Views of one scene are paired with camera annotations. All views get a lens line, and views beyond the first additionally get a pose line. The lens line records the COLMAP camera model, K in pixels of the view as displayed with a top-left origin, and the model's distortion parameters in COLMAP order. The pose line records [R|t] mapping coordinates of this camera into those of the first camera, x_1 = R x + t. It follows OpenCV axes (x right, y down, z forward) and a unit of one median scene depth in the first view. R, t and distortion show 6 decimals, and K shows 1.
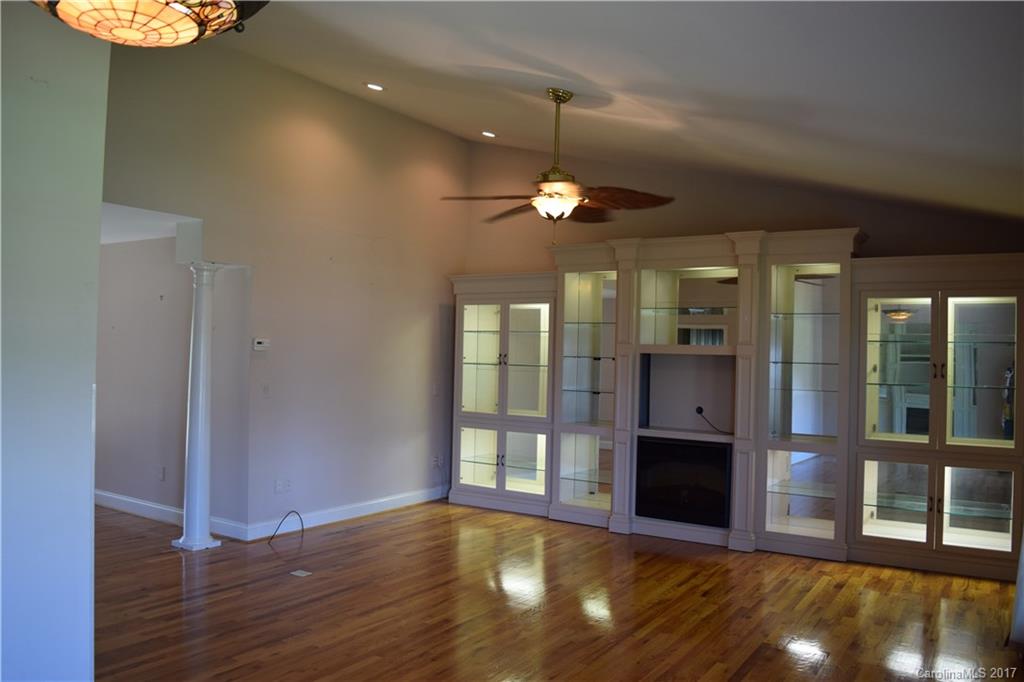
lens RADIAL K [[812.3, 0, 512.4], [0, 812.3, 337.4], [0, 0, 1]] dist [-0.081582, 0.007417]
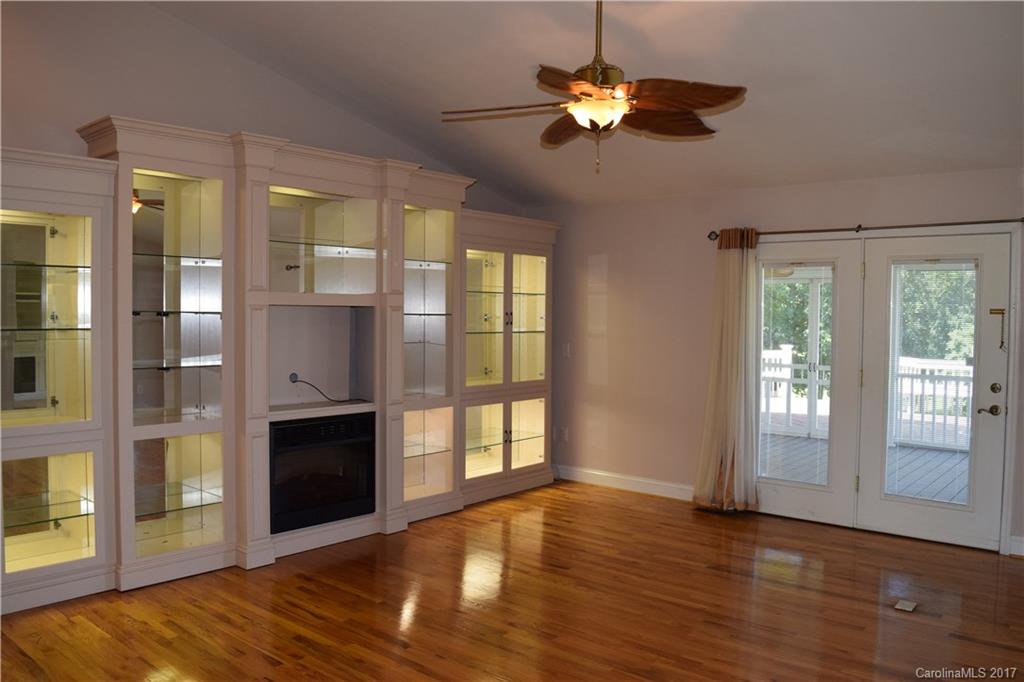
lens RADIAL K [[812.3, 0, 512.4], [0, 812.3, 337.4], [0, 0, 1]] dist [-0.081582, 0.007417]
pose [[0.134914, -0.060009, 0.989038, -0.590582], [-0.021266, 0.997759, 0.063439, -0.001639], [-0.990629, -0.029591, 0.133336, 0.824202]]
